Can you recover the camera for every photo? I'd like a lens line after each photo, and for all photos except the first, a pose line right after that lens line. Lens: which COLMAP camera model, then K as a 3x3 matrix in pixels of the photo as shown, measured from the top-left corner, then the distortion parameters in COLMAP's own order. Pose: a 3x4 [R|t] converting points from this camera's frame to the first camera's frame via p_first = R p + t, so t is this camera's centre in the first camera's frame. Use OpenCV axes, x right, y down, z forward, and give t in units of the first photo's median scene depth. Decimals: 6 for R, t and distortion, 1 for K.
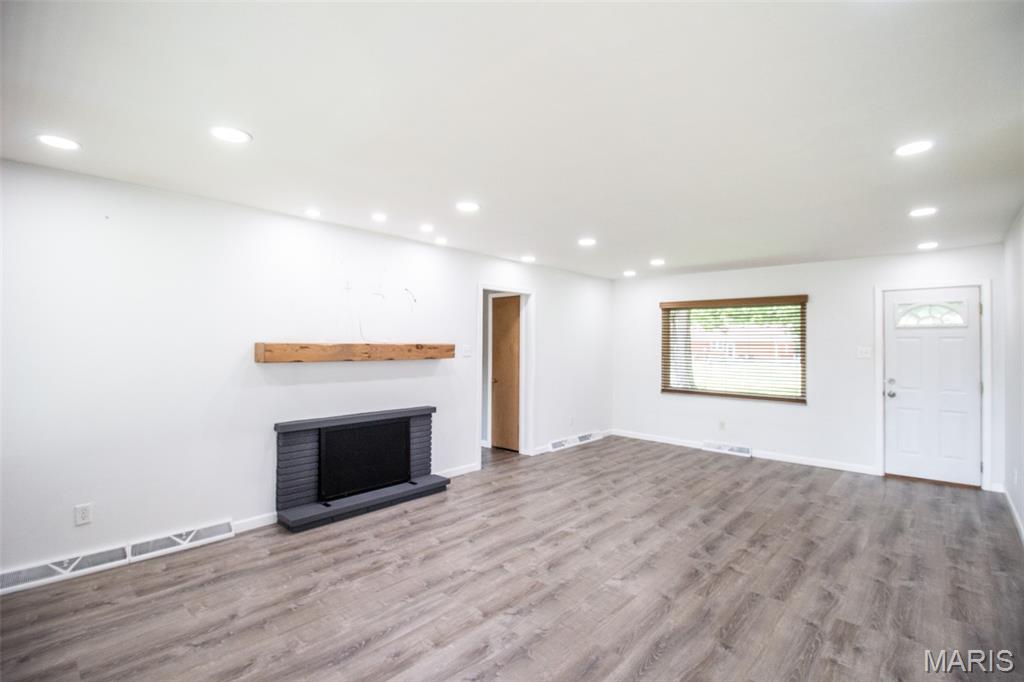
lens RADIAL K [[478.7, 0, 512.0], [0, 478.7, 341.0], [0, 0, 1]] dist [0.000992, -0.015122]
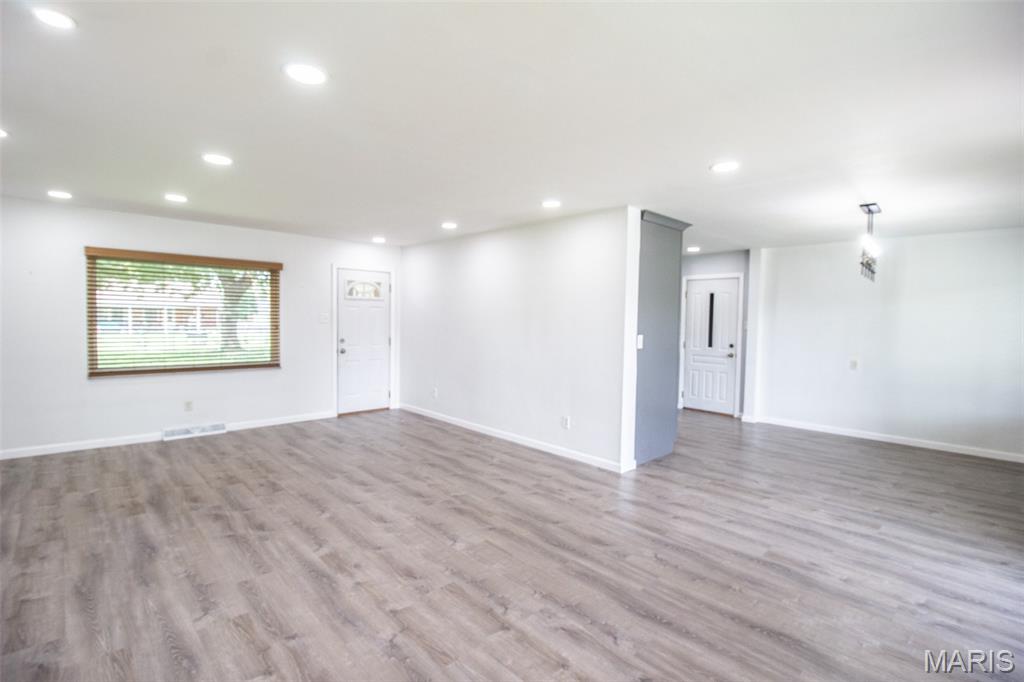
lens RADIAL K [[478.7, 0, 512.0], [0, 478.7, 341.0], [0, 0, 1]] dist [0.000992, -0.015122]
pose [[0.065589, -0.057727, 0.996176, -0.593227], [-0.023562, 0.997957, 0.059381, -0.001504], [-0.997568, -0.027367, 0.064095, 0.629011]]
